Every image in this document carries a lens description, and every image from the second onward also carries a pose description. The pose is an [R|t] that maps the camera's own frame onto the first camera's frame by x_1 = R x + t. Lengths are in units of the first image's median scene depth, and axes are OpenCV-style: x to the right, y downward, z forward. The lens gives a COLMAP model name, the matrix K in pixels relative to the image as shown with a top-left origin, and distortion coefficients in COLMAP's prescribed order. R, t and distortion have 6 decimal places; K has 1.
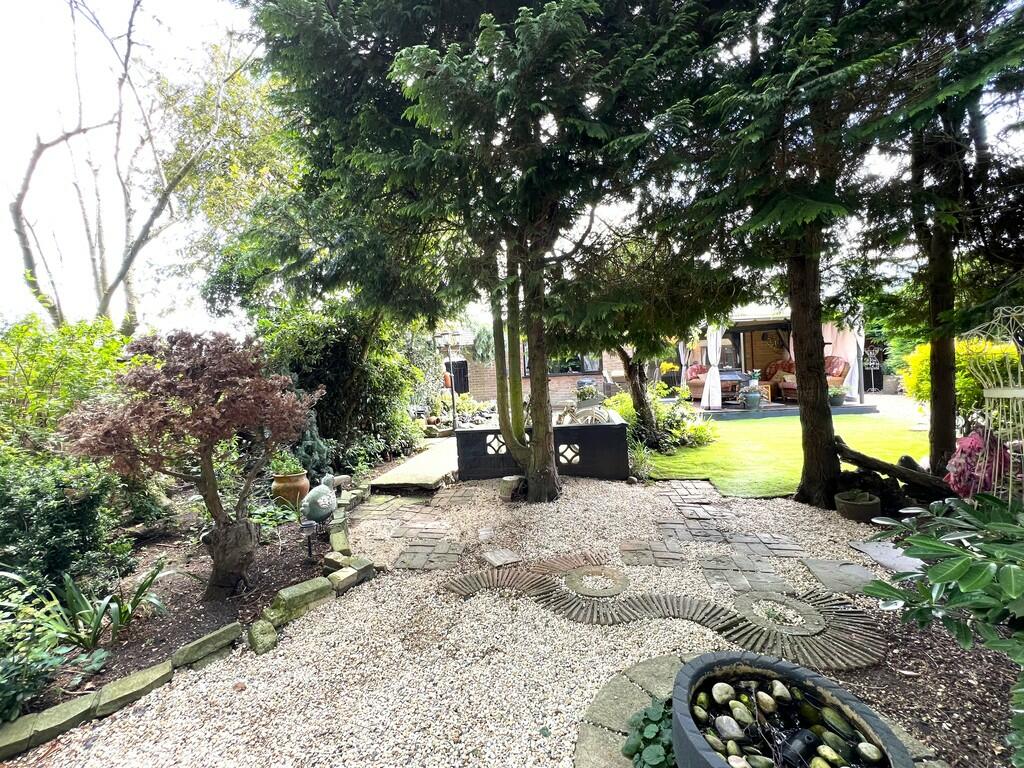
lens RADIAL K [[408.7, 0, 510.0], [0, 408.7, 382.6], [0, 0, 1]] dist [-0.002422, -0.000165]
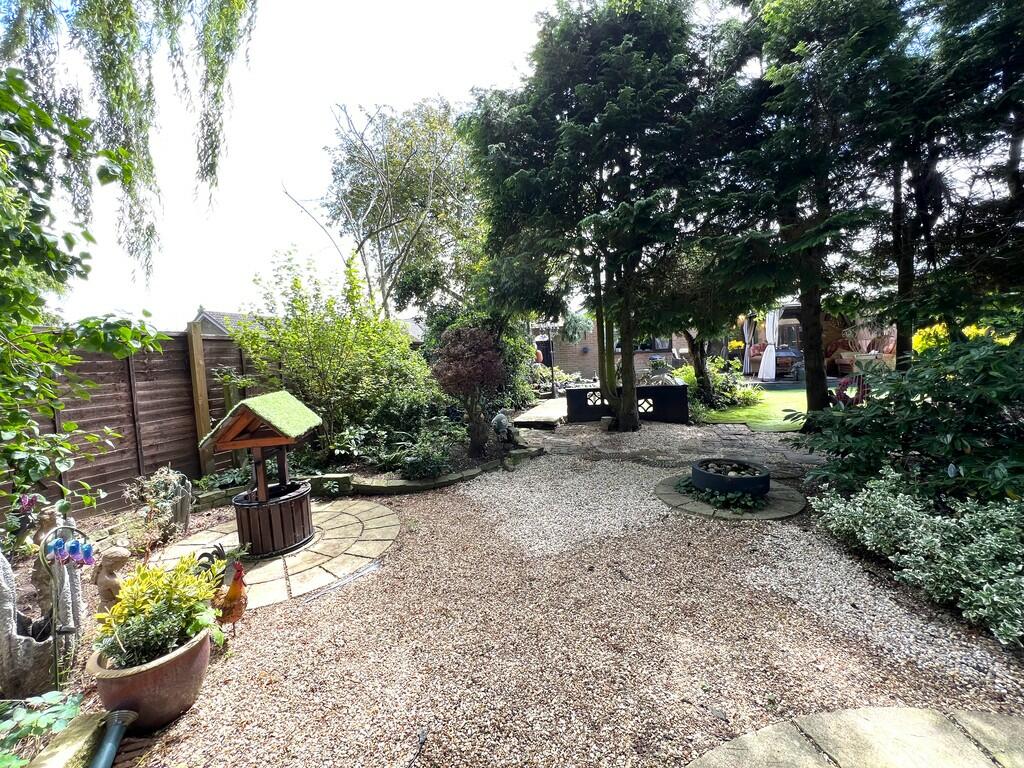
lens RADIAL K [[408.7, 0, 510.0], [0, 408.7, 382.6], [0, 0, 1]] dist [-0.002422, -0.000165]
pose [[0.987745, 0.011526, -0.155647, -0.098407], [-0.003502, 0.998655, 0.051728, 0.017507], [0.156034, -0.050549, 0.986457, -0.466416]]
